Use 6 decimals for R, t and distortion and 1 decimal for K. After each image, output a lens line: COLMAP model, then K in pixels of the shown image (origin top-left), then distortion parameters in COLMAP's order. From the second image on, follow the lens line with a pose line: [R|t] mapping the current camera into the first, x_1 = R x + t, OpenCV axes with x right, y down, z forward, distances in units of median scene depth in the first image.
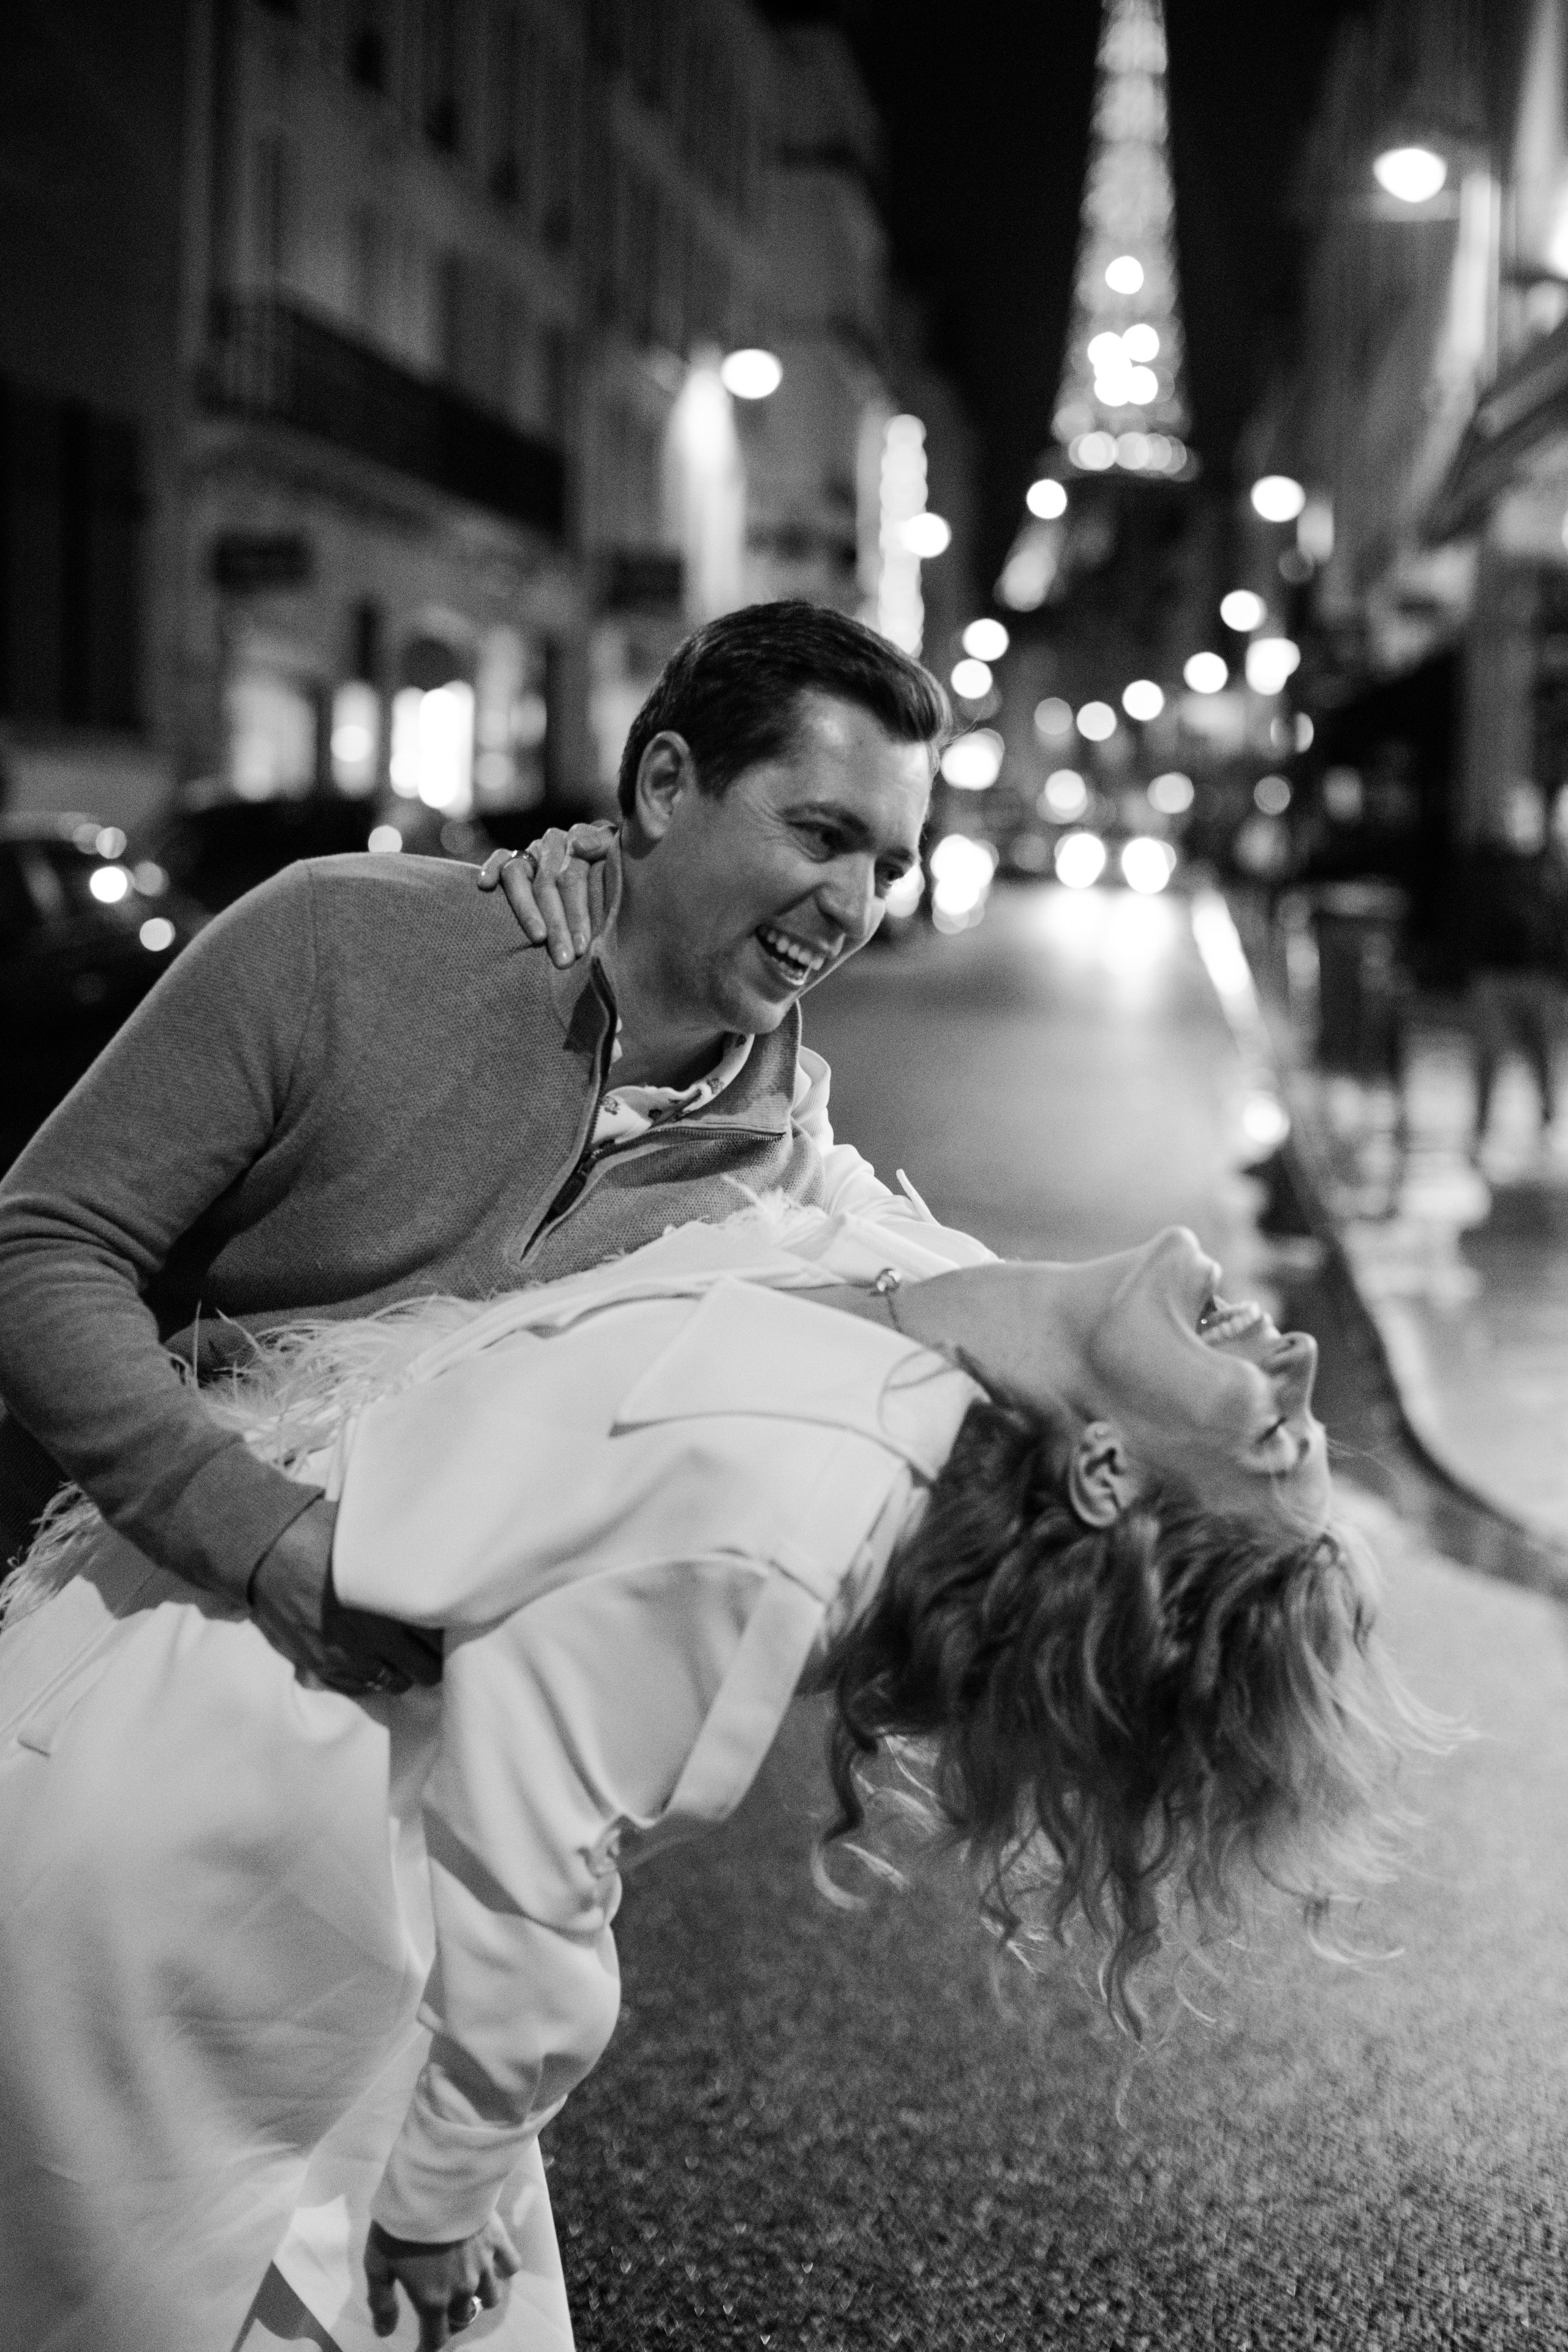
lens RADIAL K [[3408.9, 0, 784.0], [0, 3408.9, 1176.0], [0, 0, 1]] dist [-0.186733, 0.448031]
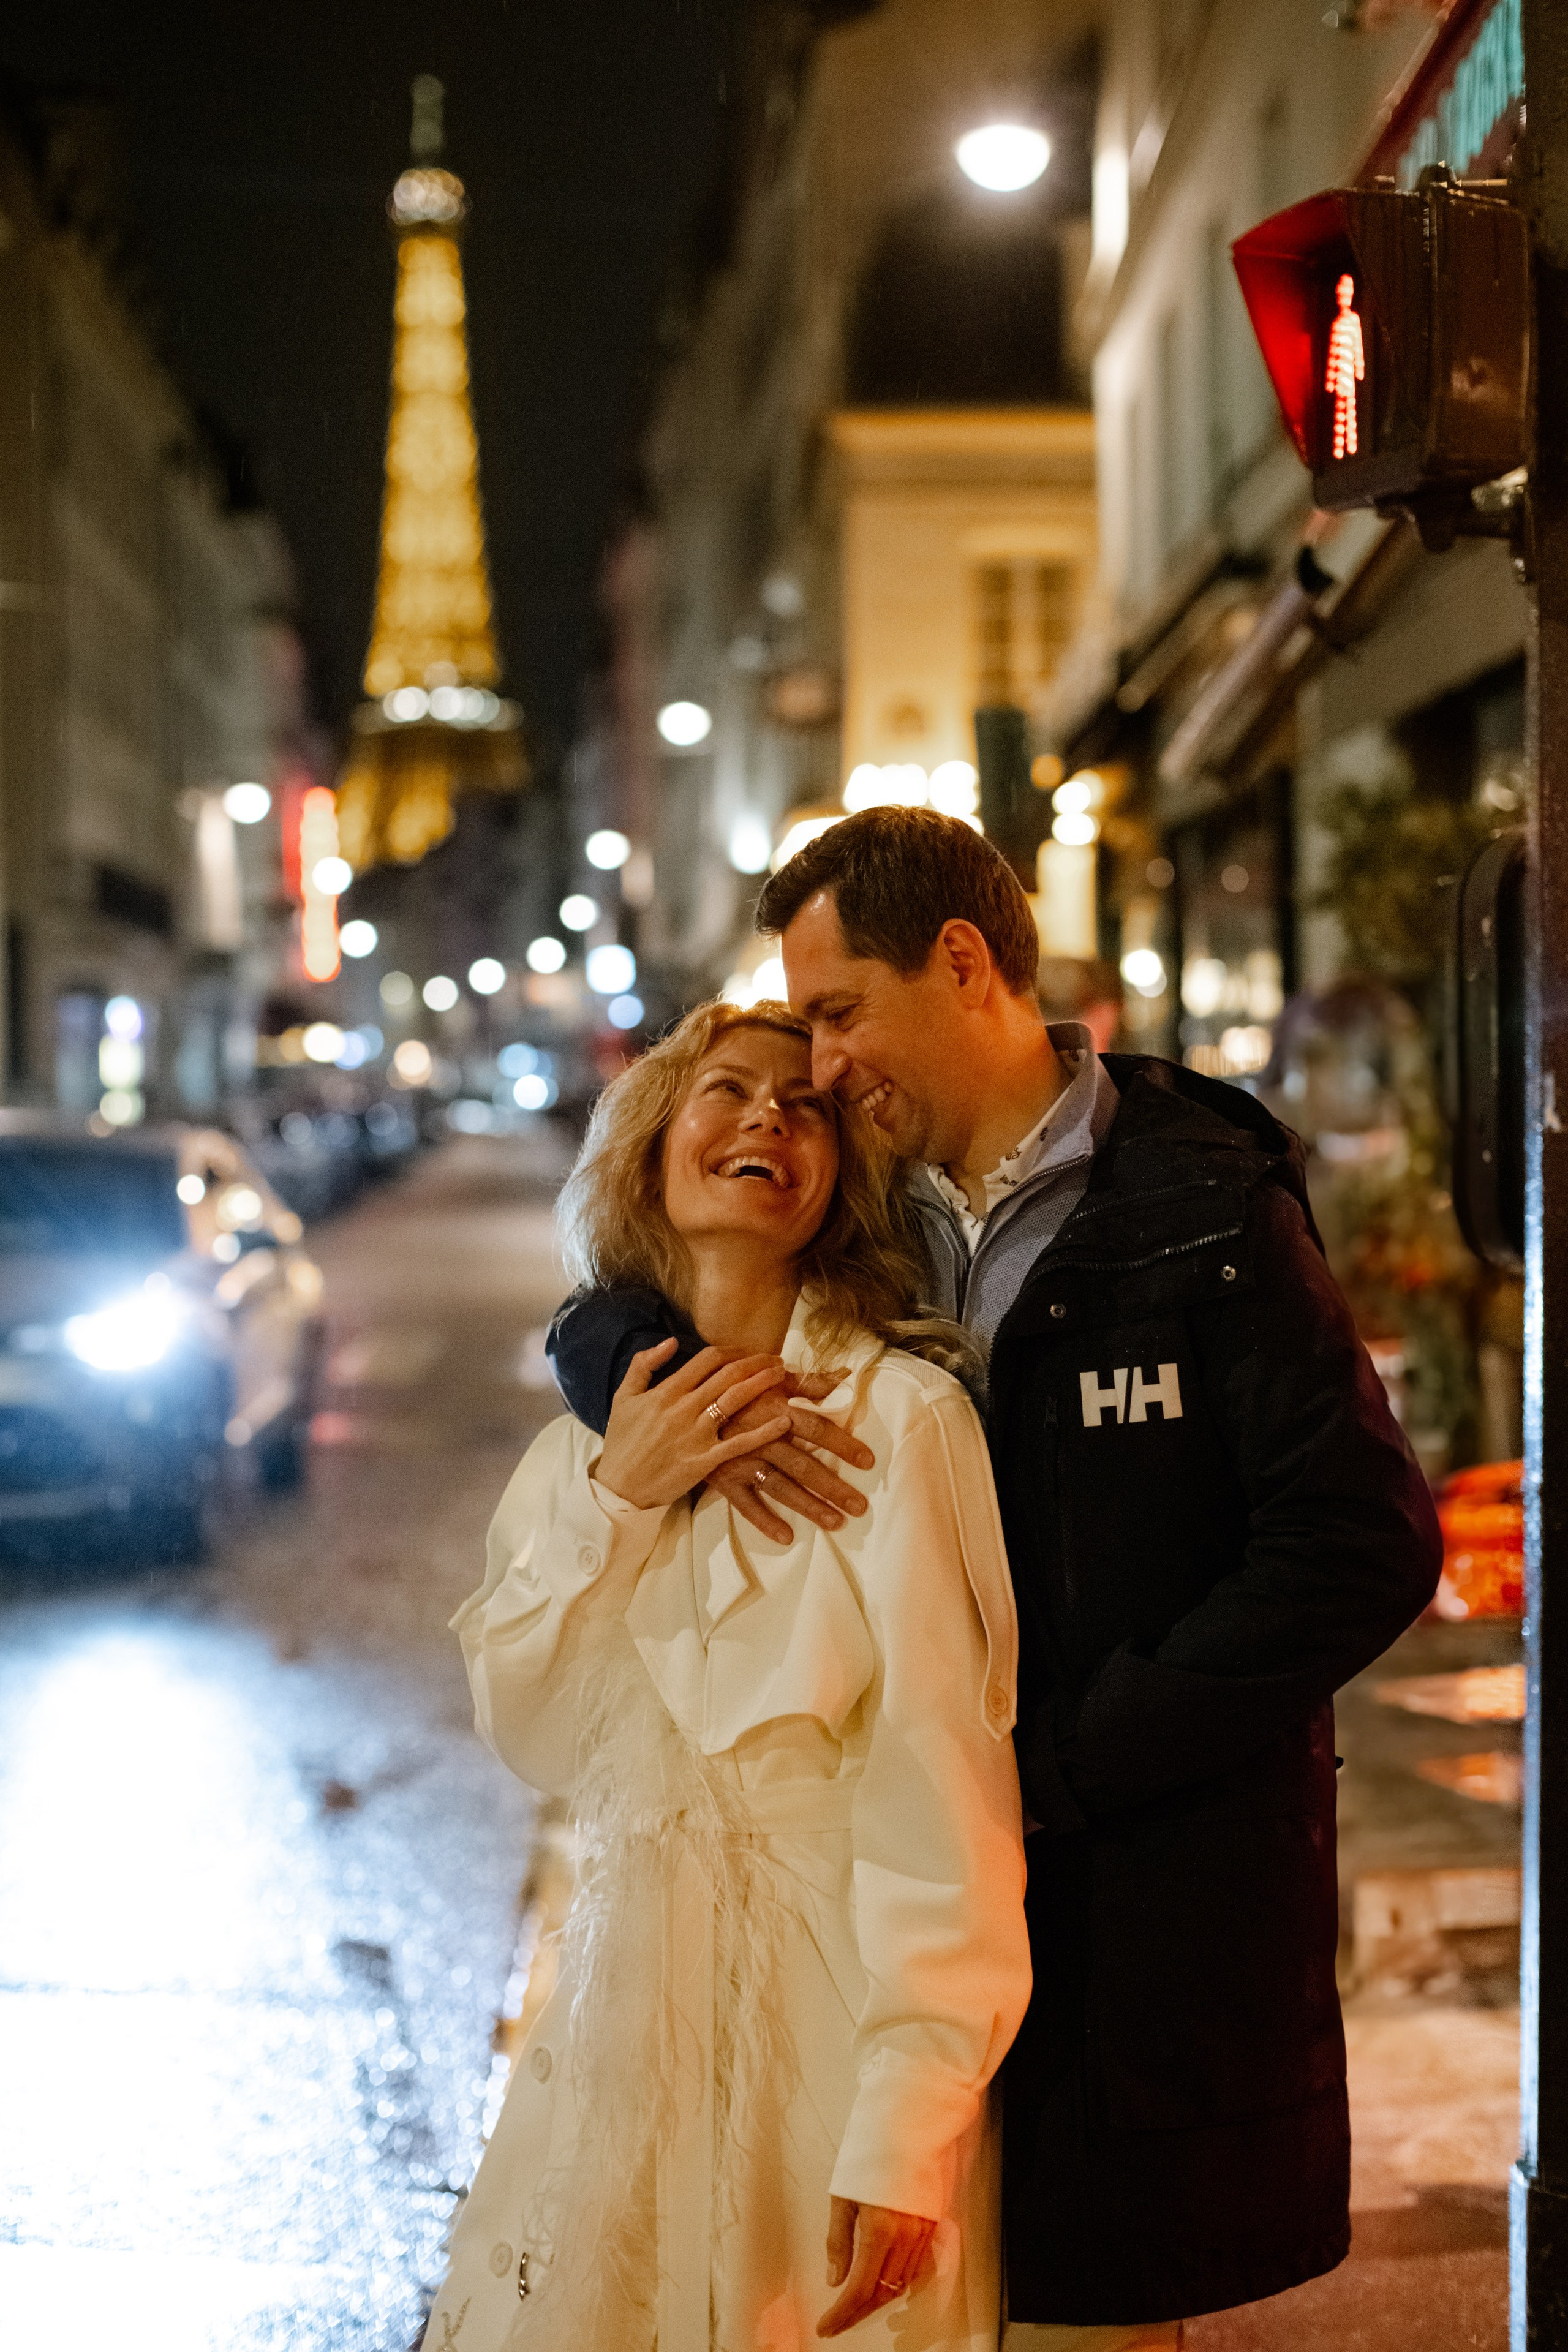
lens RADIAL K [[3686.2, 0, 784.0], [0, 3686.2, 1176.0], [0, 0, 1]] dist [-0.145710, 0.327270]
pose [[0.981071, -0.043824, 0.188626, -0.069703], [0.058317, 0.995700, -0.071983, 0.038500], [-0.184661, 0.081620, 0.979407, -0.455428]]
